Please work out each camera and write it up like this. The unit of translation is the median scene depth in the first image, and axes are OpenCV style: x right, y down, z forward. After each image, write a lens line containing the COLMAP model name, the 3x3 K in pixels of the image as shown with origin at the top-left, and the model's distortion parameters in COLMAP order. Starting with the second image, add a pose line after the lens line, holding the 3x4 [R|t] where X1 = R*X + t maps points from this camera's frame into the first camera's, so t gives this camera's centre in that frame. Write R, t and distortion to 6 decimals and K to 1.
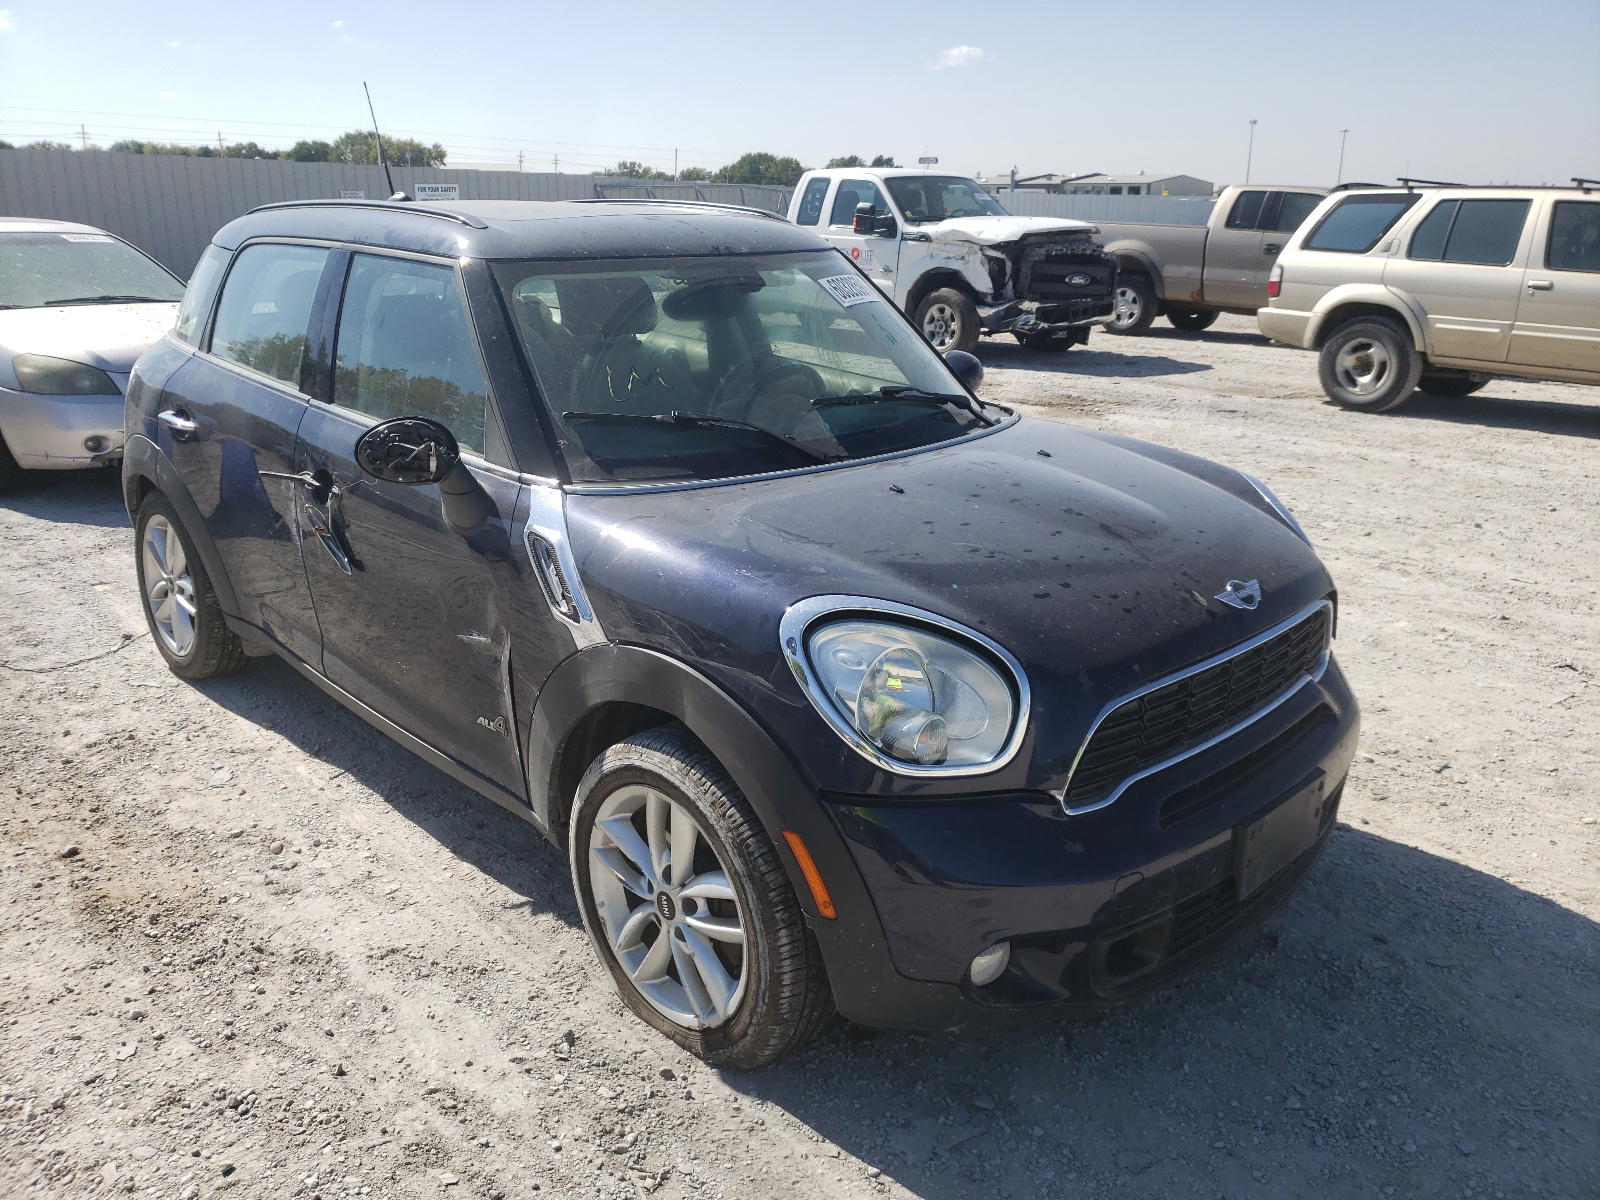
lens RADIAL K [[1189.3, 0, 800.0], [0, 1189.3, 600.0], [0, 0, 1]] dist [0.006724, 0.002481]
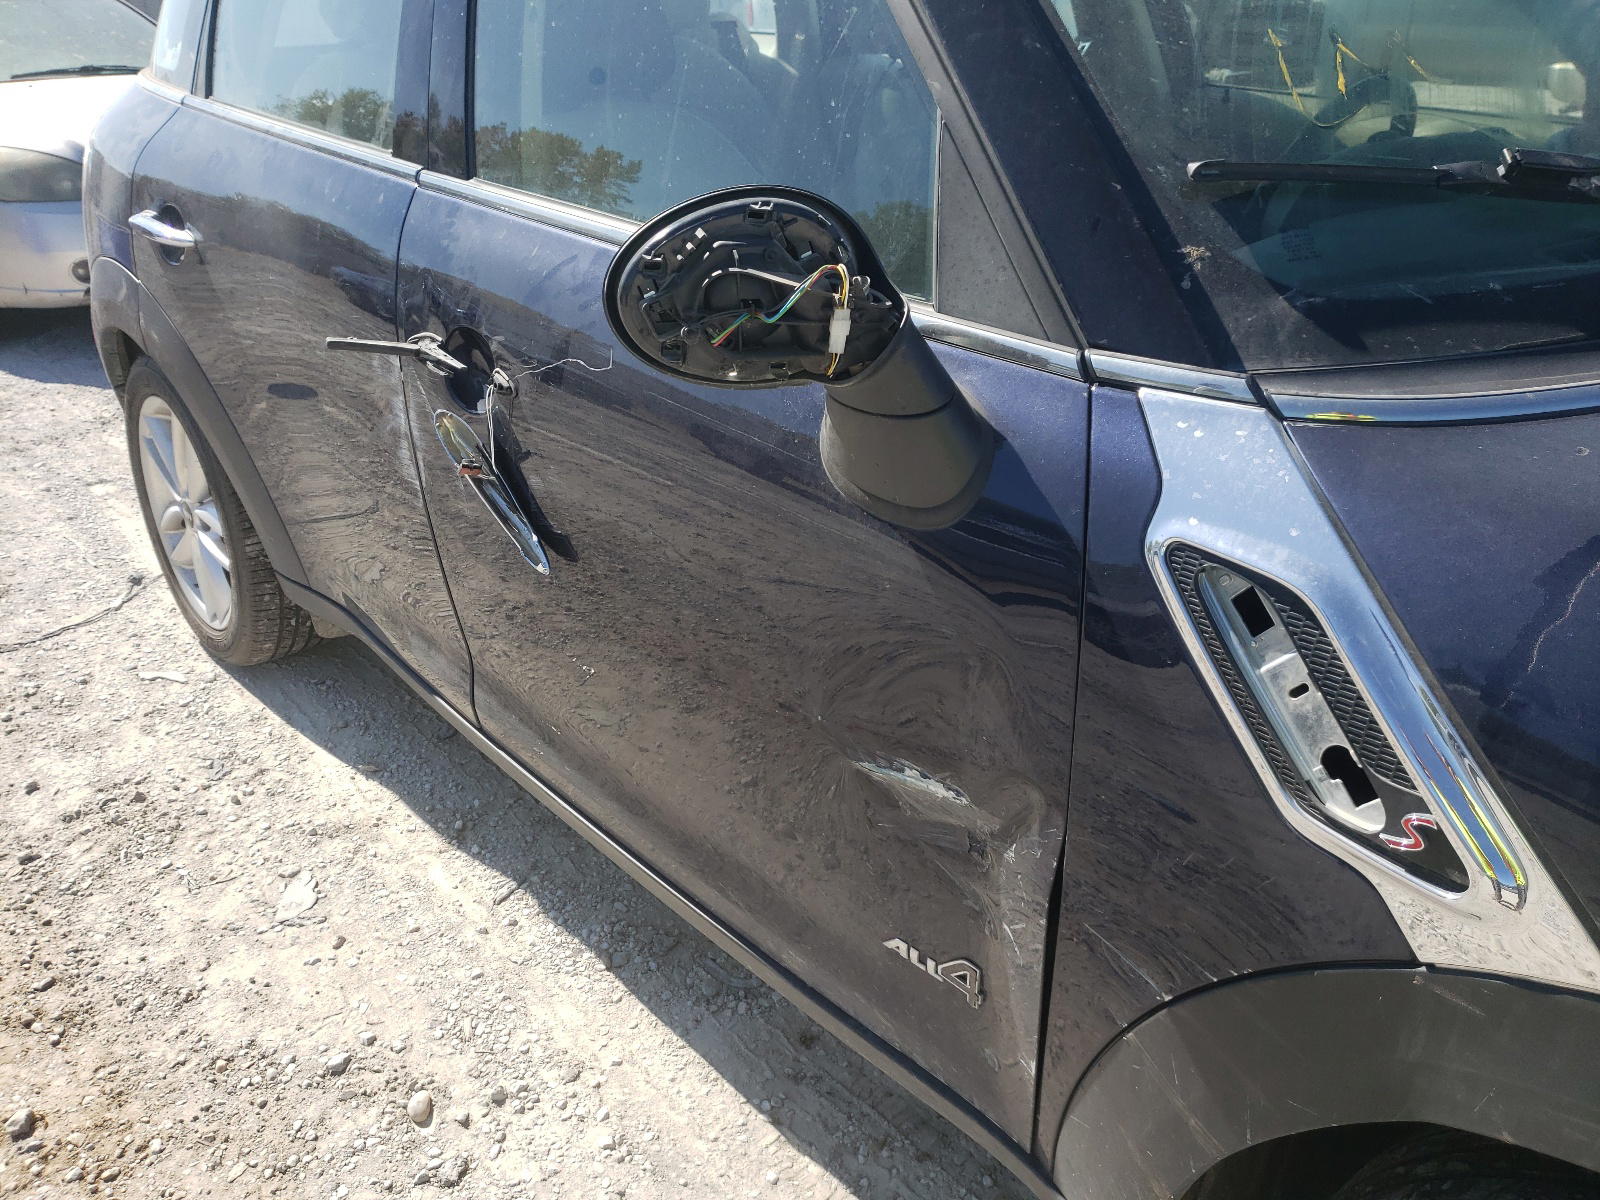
lens RADIAL K [[1159.3, 0, 800.0], [0, 1159.3, 600.0], [0, 0, 1]] dist [-0.007178, 0.007991]
pose [[0.999386, -0.007762, -0.034174, -0.223033], [0.013079, 0.987317, 0.158221, -0.065407], [0.032512, -0.158571, 0.986812, 0.477135]]
